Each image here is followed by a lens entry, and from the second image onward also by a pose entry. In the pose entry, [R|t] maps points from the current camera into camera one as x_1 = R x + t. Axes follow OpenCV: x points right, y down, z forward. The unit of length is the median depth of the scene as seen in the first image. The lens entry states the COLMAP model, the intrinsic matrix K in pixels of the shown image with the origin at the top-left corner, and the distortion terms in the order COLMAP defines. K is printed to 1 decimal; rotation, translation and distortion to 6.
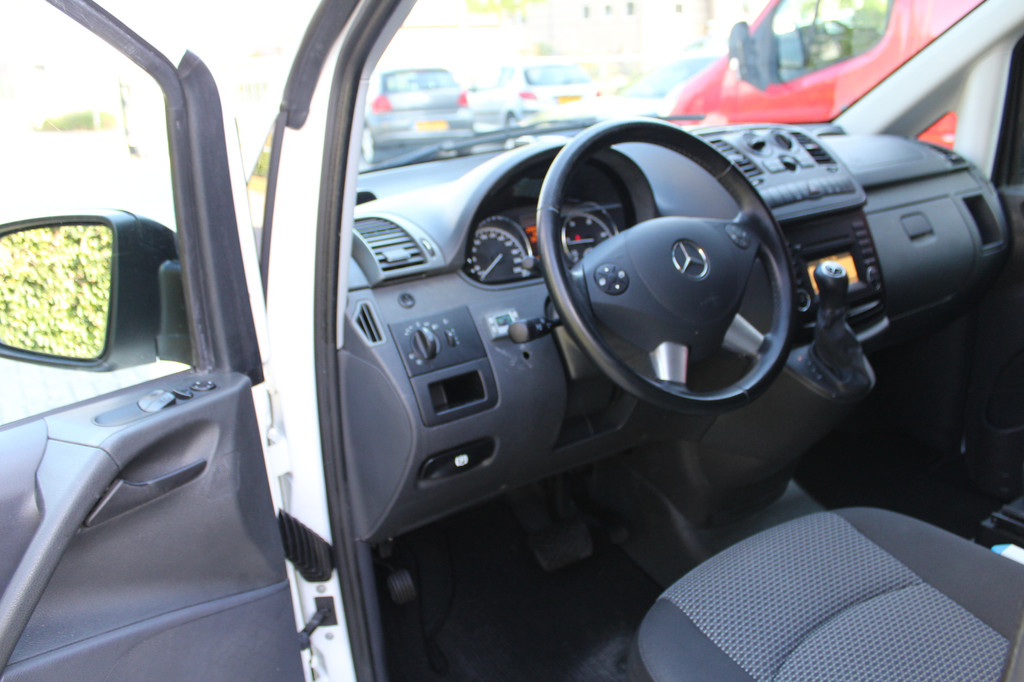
lens RADIAL K [[863.2, 0, 512.0], [0, 863.2, 341.0], [0, 0, 1]] dist [-0.116919, -0.002213]
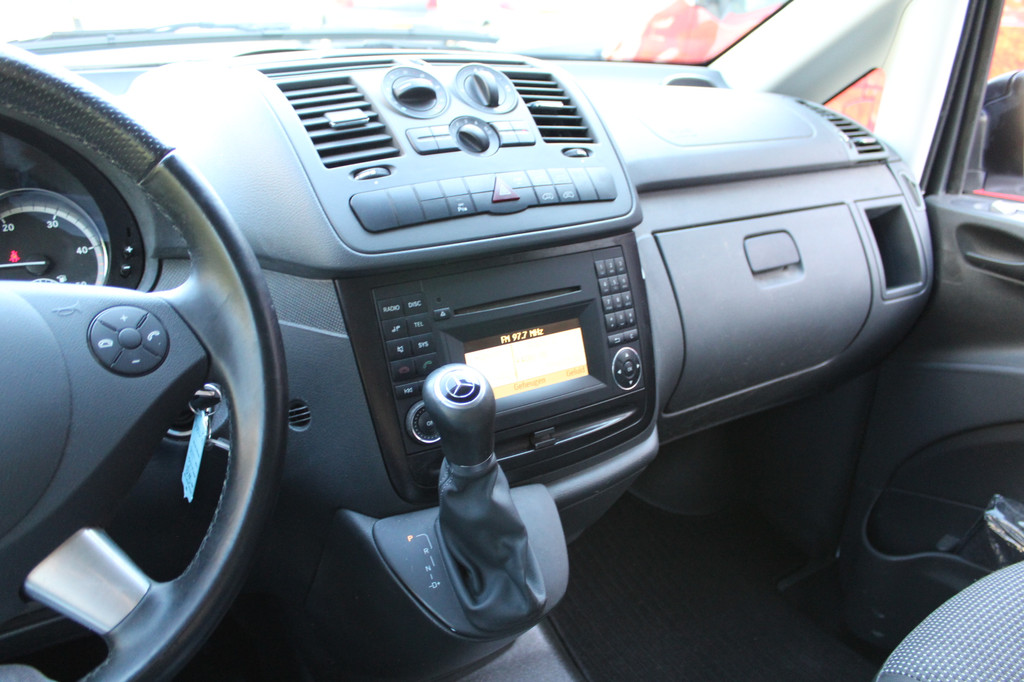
lens RADIAL K [[863.2, 0, 512.0], [0, 863.2, 341.0], [0, 0, 1]] dist [-0.116919, -0.002213]
pose [[0.995646, 0.085860, 0.036279, 0.325731], [-0.088505, 0.992939, 0.078993, -0.123921], [-0.029241, -0.081860, 0.996215, 0.453314]]
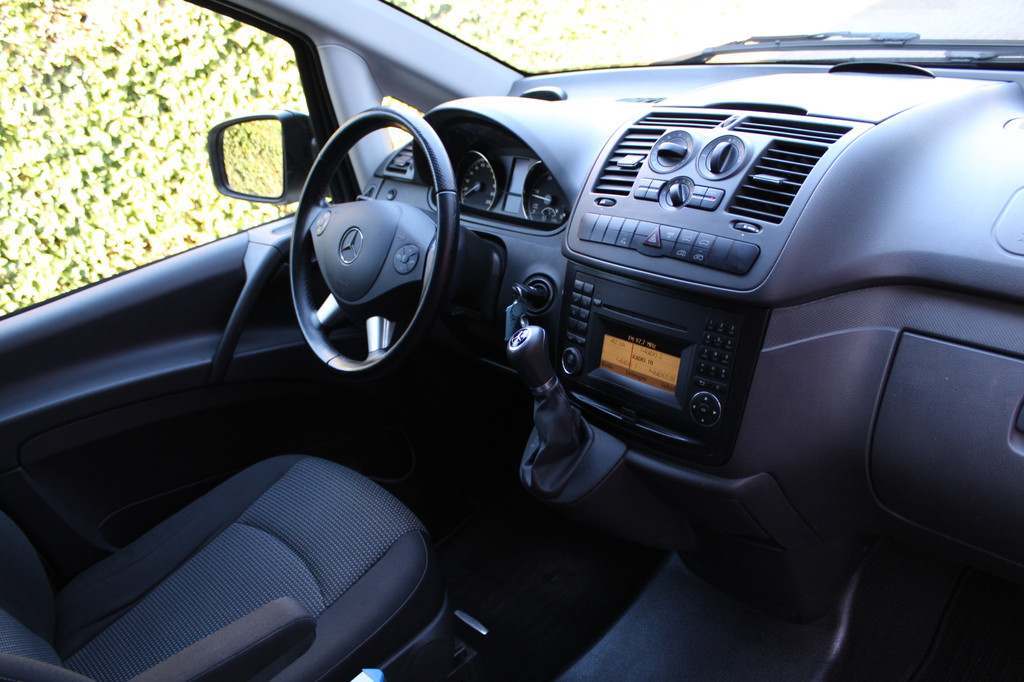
lens RADIAL K [[861.8, 0, 512.0], [0, 861.8, 341.0], [0, 0, 1]] dist [-0.086726, -0.000651]
pose [[0.143603, 0.481632, -0.864528, 0.898009], [-0.145545, 0.874361, 0.462935, -0.378587], [0.978874, 0.059349, 0.195660, 0.699871]]
